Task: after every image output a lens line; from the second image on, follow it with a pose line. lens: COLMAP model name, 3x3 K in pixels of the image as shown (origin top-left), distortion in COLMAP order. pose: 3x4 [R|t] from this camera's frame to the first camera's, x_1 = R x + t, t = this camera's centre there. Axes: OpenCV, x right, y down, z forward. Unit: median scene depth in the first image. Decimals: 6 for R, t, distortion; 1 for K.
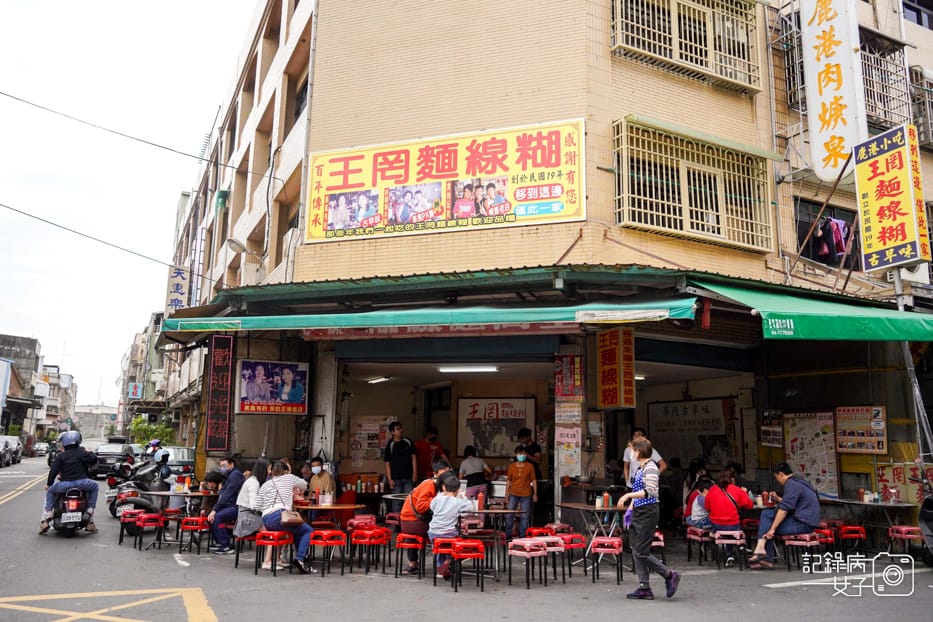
lens RADIAL K [[733.5, 0, 466.0], [0, 733.5, 310.2], [0, 0, 1]] dist [-0.013579, 0.007783]
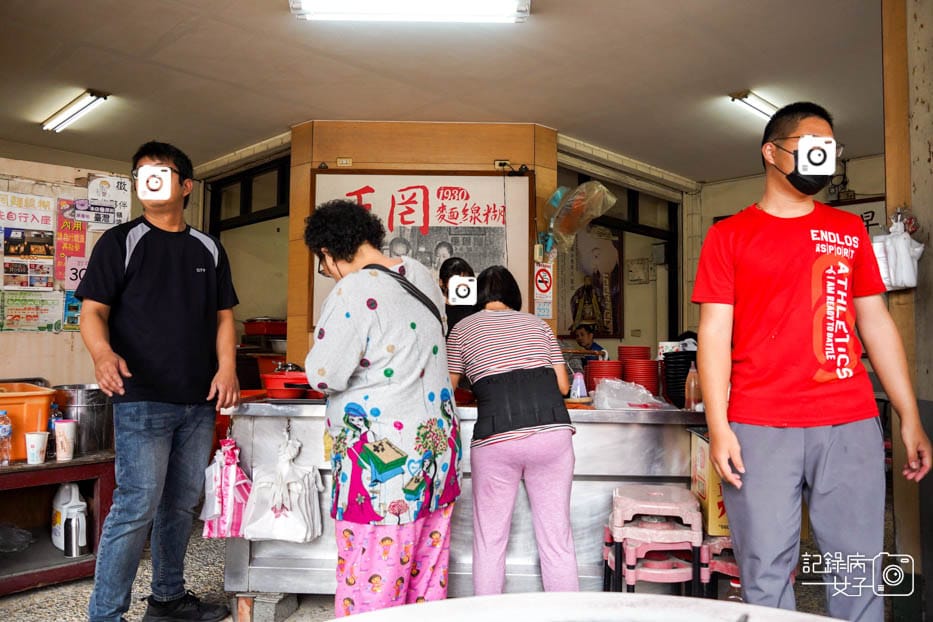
lens RADIAL K [[733.5, 0, 467.8], [0, 733.5, 312.2], [0, 0, 1]] dist [-0.013579, 0.007783]
pose [[0.944455, 0.006078, 0.328585, -0.059795], [-0.053125, 0.989503, 0.134396, 0.139965], [-0.324319, -0.144387, 0.934863, 0.642646]]
